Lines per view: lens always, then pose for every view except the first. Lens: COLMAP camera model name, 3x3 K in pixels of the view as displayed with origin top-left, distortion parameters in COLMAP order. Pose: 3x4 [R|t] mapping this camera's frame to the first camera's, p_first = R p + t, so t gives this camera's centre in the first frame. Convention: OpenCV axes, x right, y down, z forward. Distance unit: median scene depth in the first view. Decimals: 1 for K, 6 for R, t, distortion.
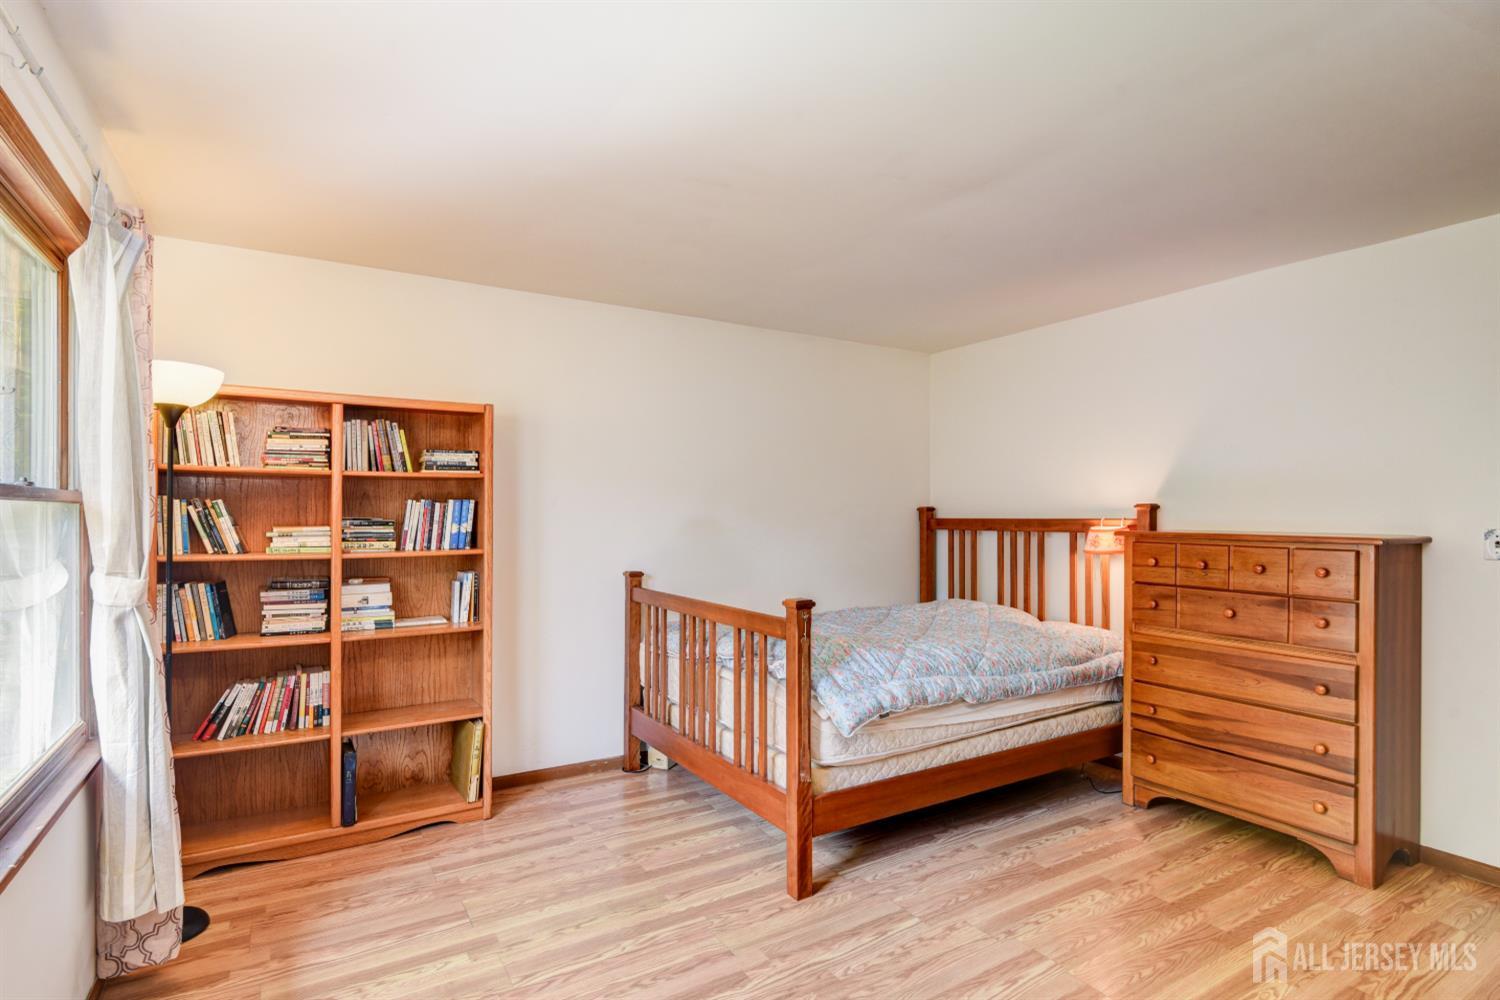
lens RADIAL K [[755.2, 0, 750.0], [0, 755.2, 500.0], [0, 0, 1]] dist [-0.009314, -0.001384]
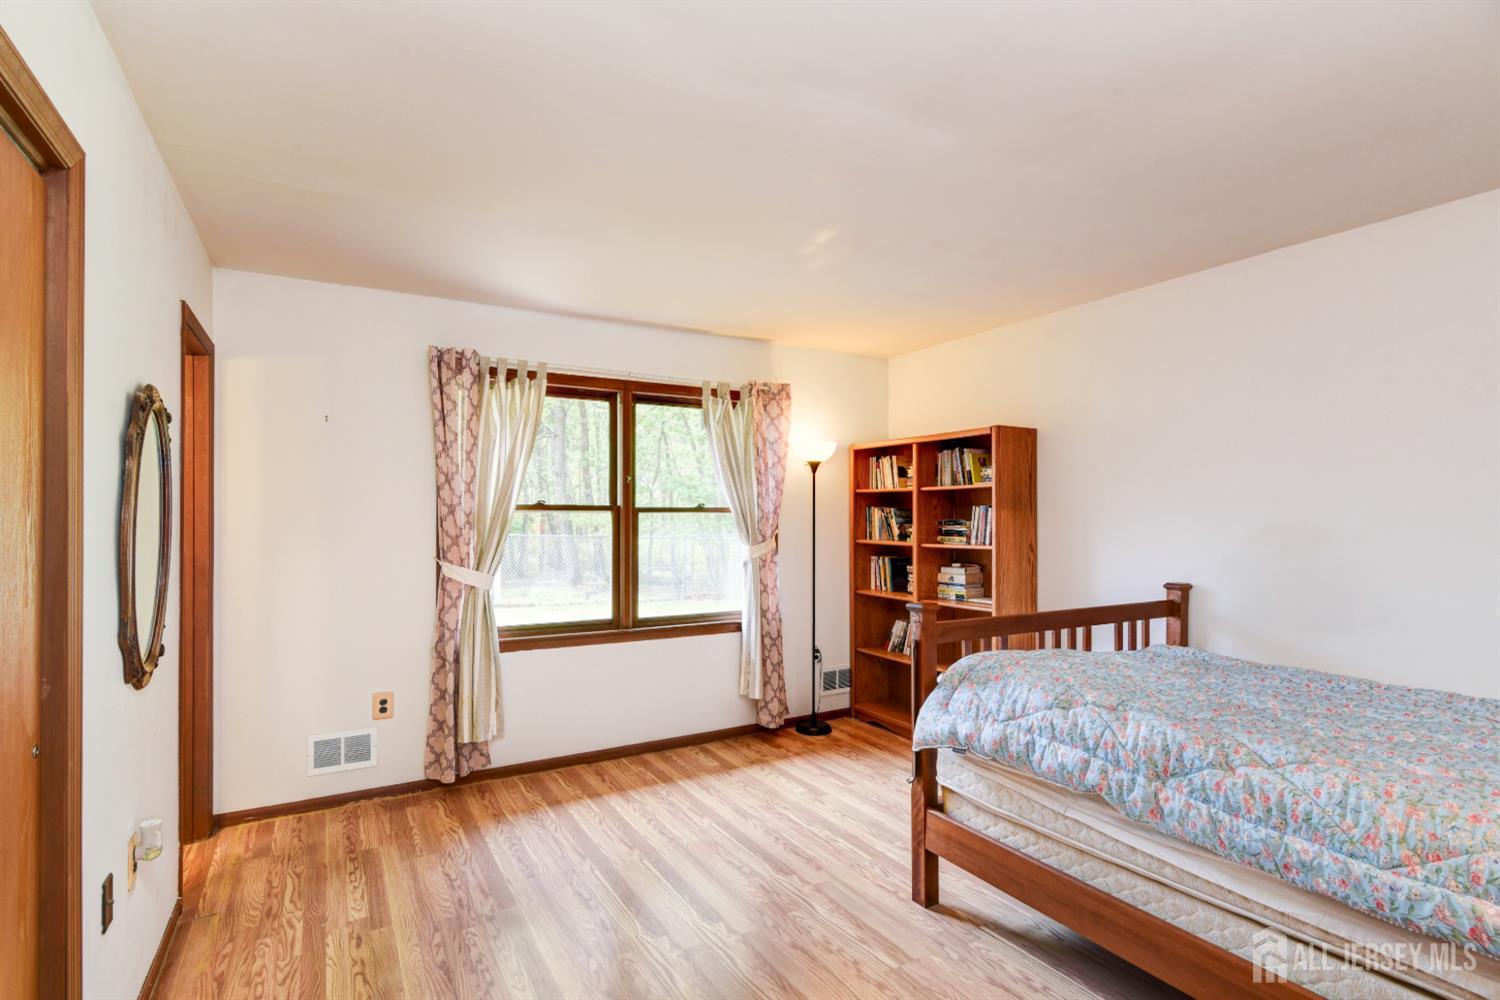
lens RADIAL K [[755.2, 0, 750.0], [0, 755.2, 500.0], [0, 0, 1]] dist [-0.009314, -0.001384]
pose [[-0.044361, -0.021652, -0.998781, 1.018006], [0.022259, 0.999495, -0.022656, 0.012849], [0.998768, -0.023237, -0.043856, 0.781709]]
